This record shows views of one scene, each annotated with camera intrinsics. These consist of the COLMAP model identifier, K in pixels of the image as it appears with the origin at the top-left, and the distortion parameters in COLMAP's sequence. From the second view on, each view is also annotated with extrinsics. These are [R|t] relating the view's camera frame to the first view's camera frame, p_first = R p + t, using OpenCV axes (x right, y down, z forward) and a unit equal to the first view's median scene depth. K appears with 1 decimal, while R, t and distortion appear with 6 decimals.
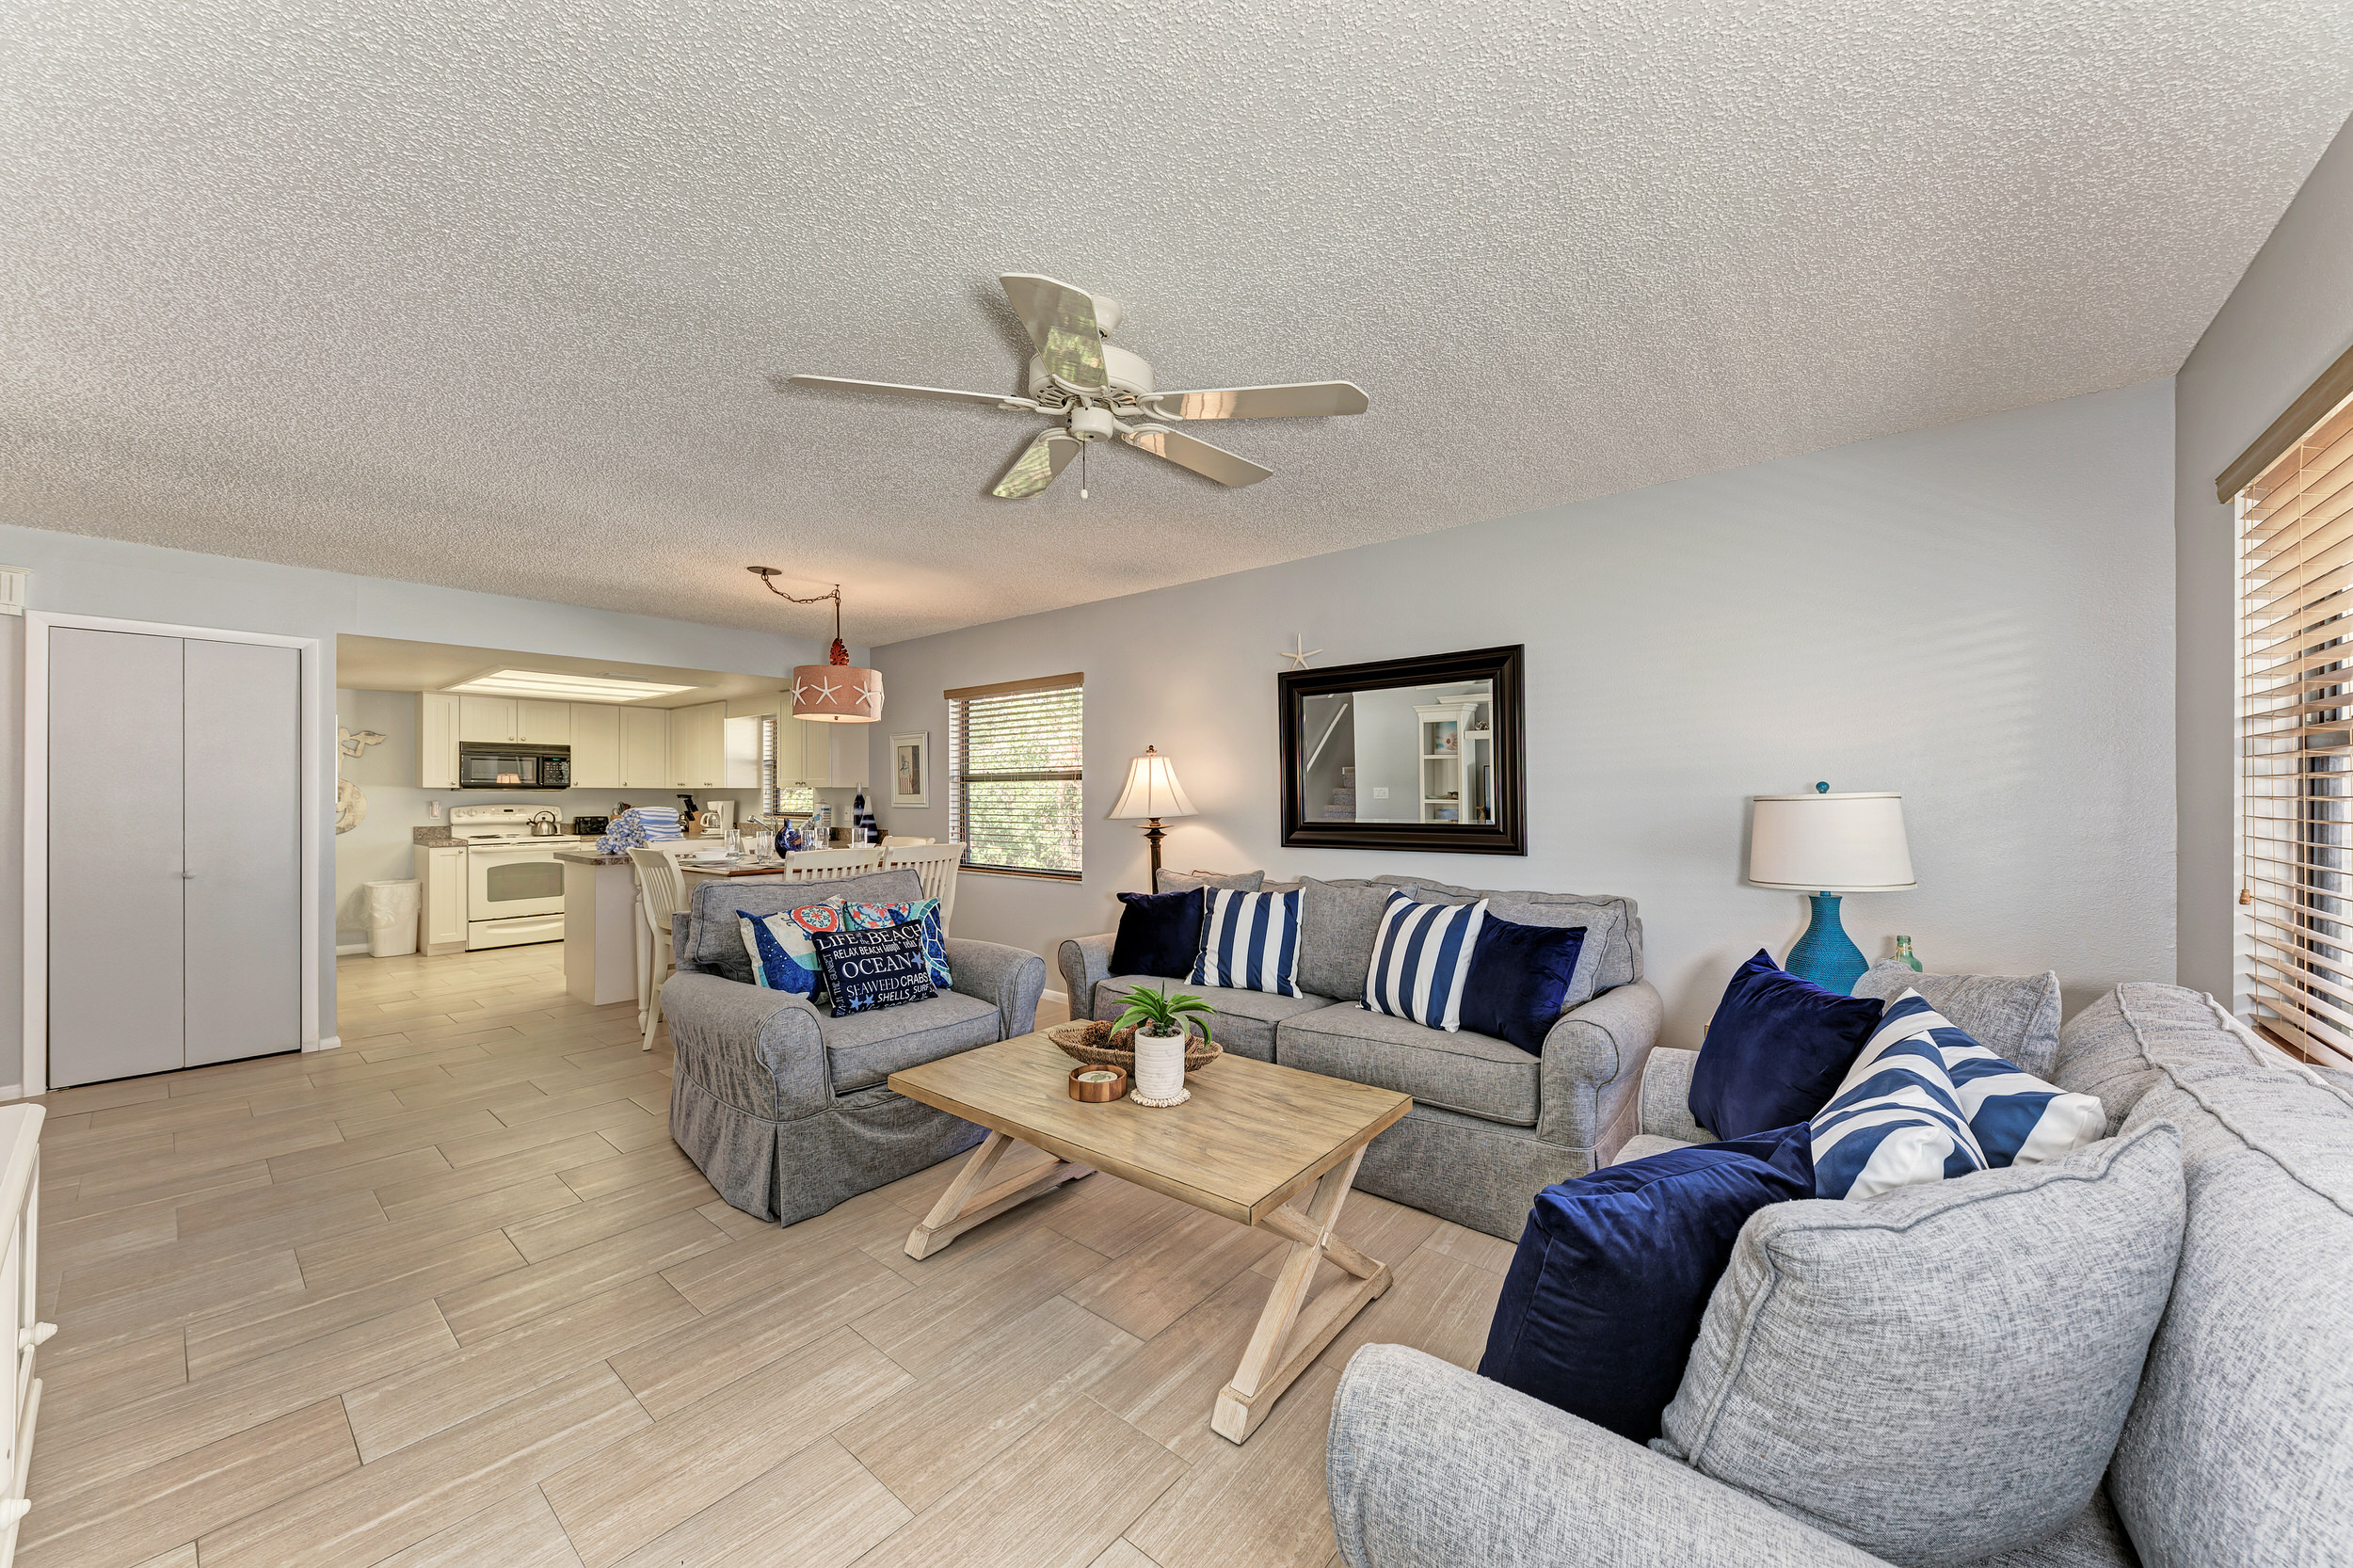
lens RADIAL K [[852.4, 0, 1199.3], [0, 852.4, 789.6], [0, 0, 1]] dist [0.000752, 0.000044]
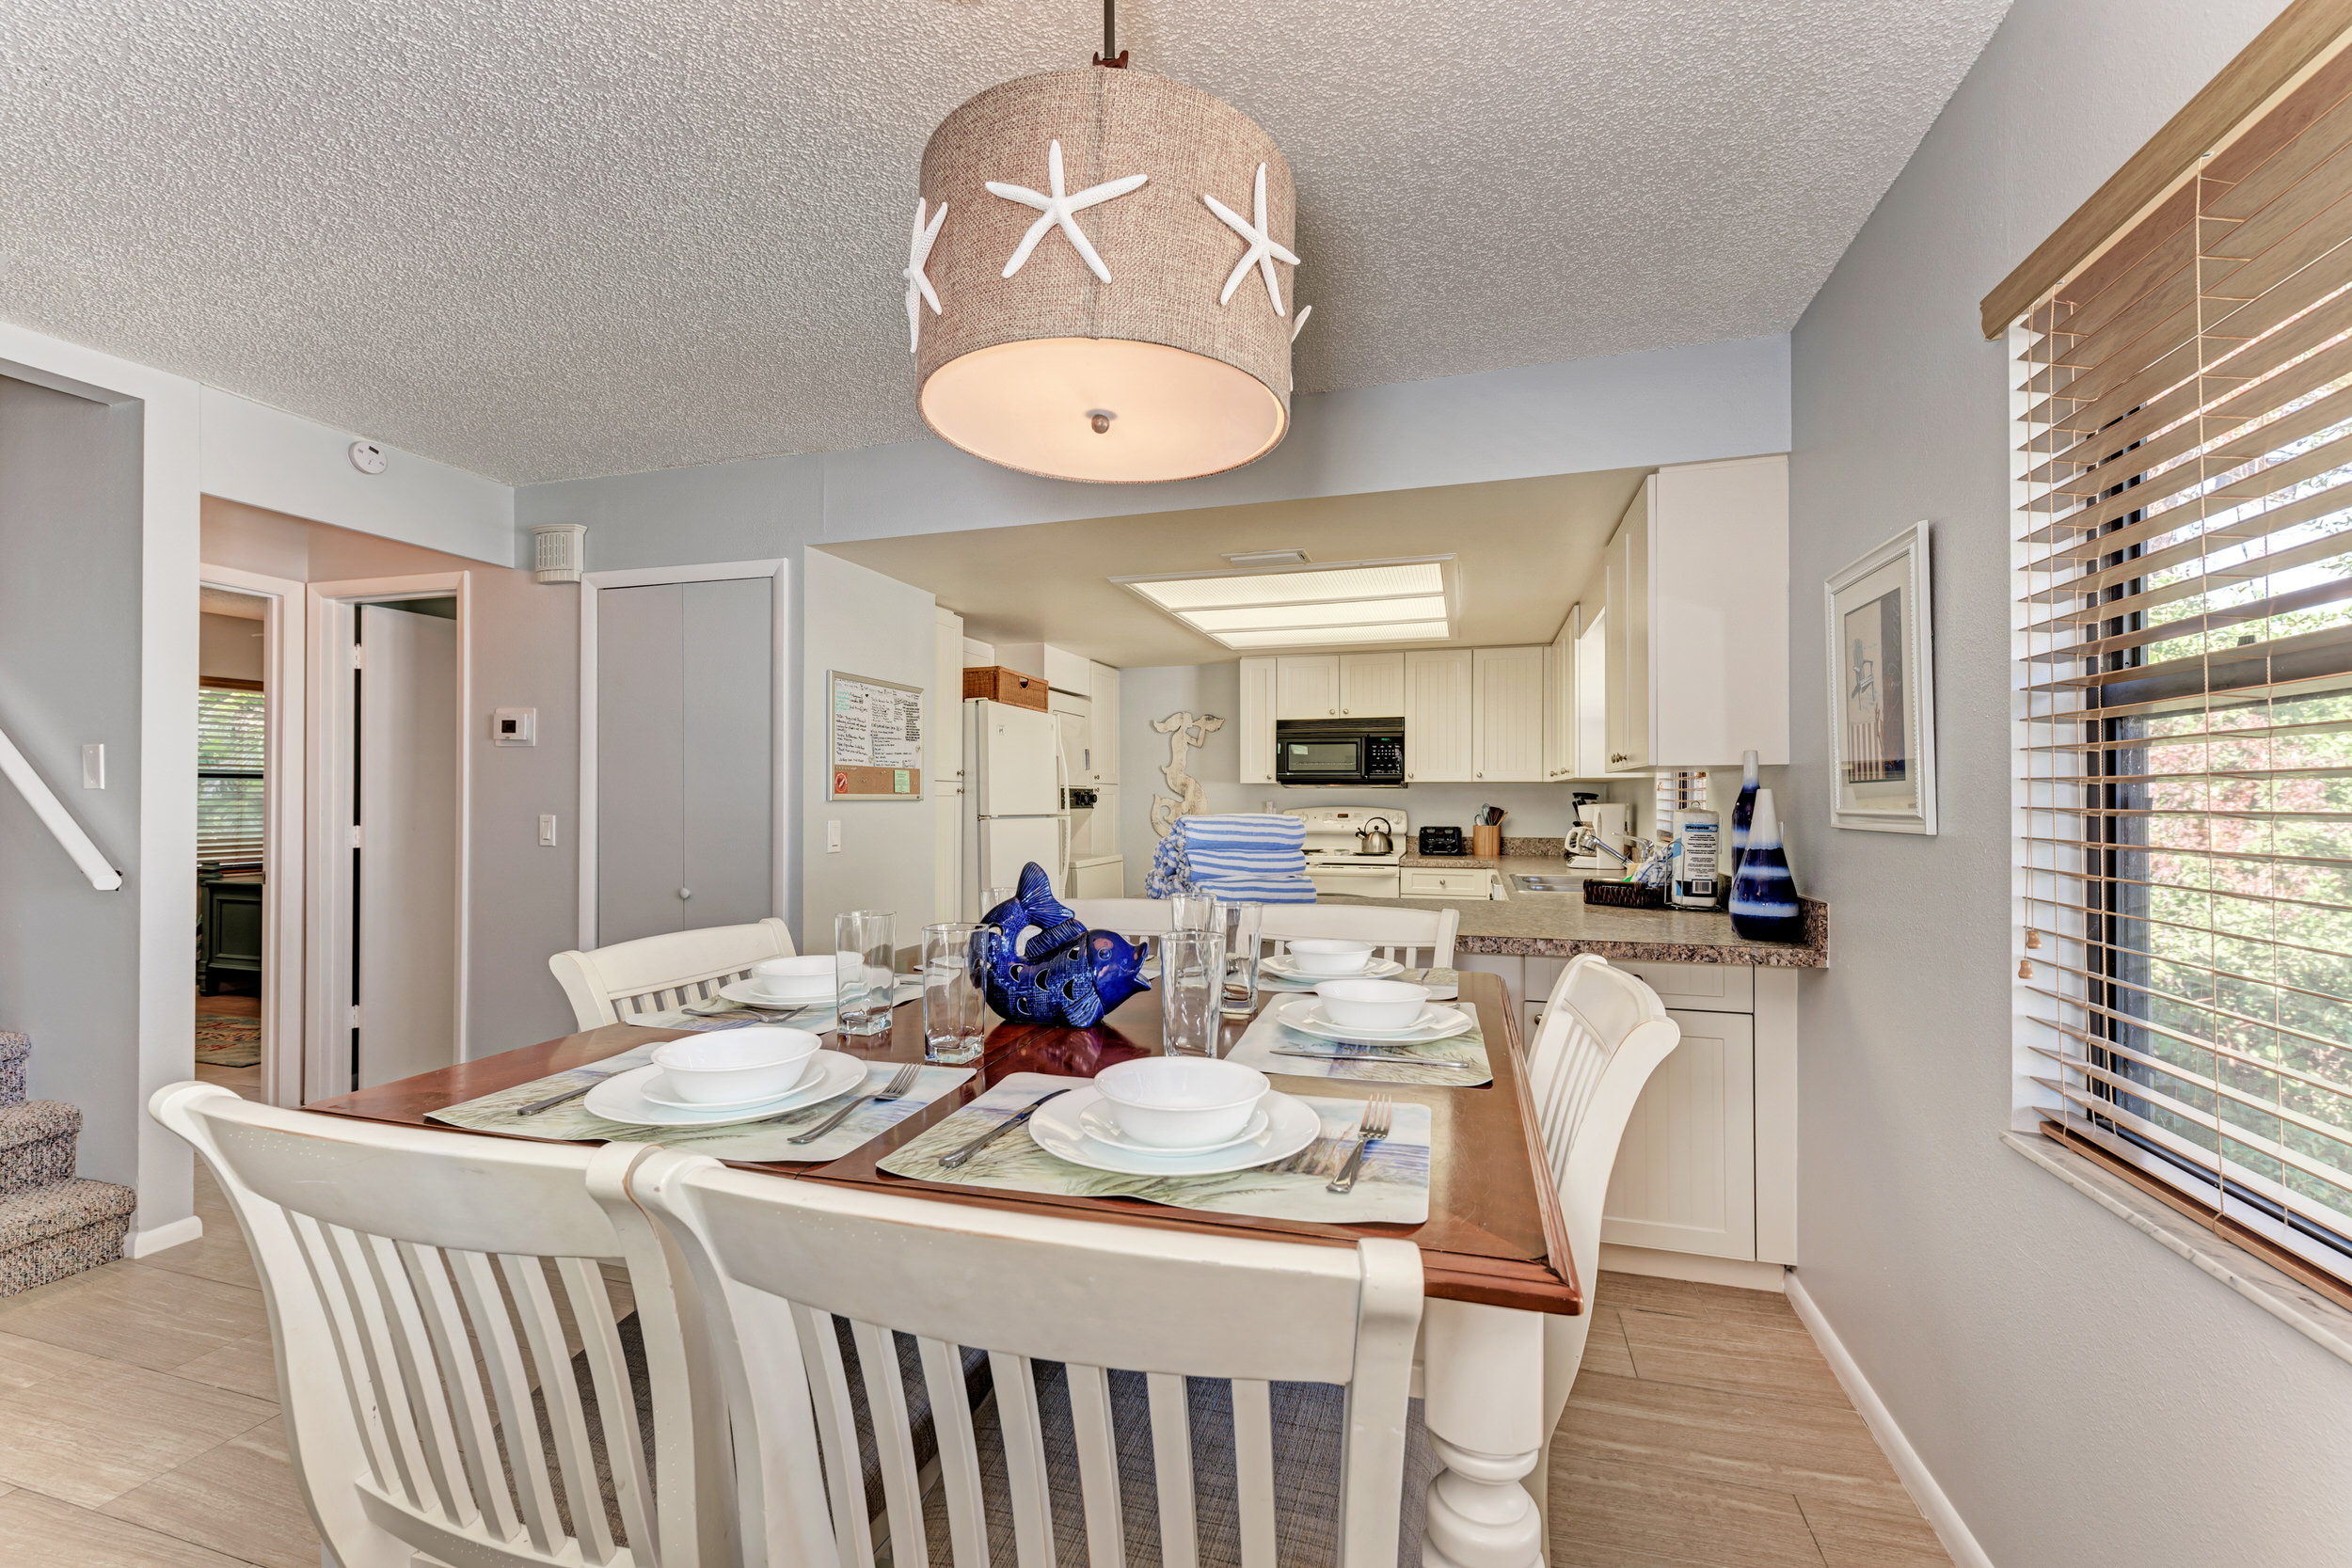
lens RADIAL K [[975.2, 0, 1178.6], [0, 975.2, 792.9], [0, 0, 1]] dist [0.011655, 0.000240]
pose [[0.382544, -0.003171, -0.923932, -0.129772], [0.003621, 0.999992, -0.001932, 0.007906], [0.923930, -0.002606, 0.382553, 0.636567]]
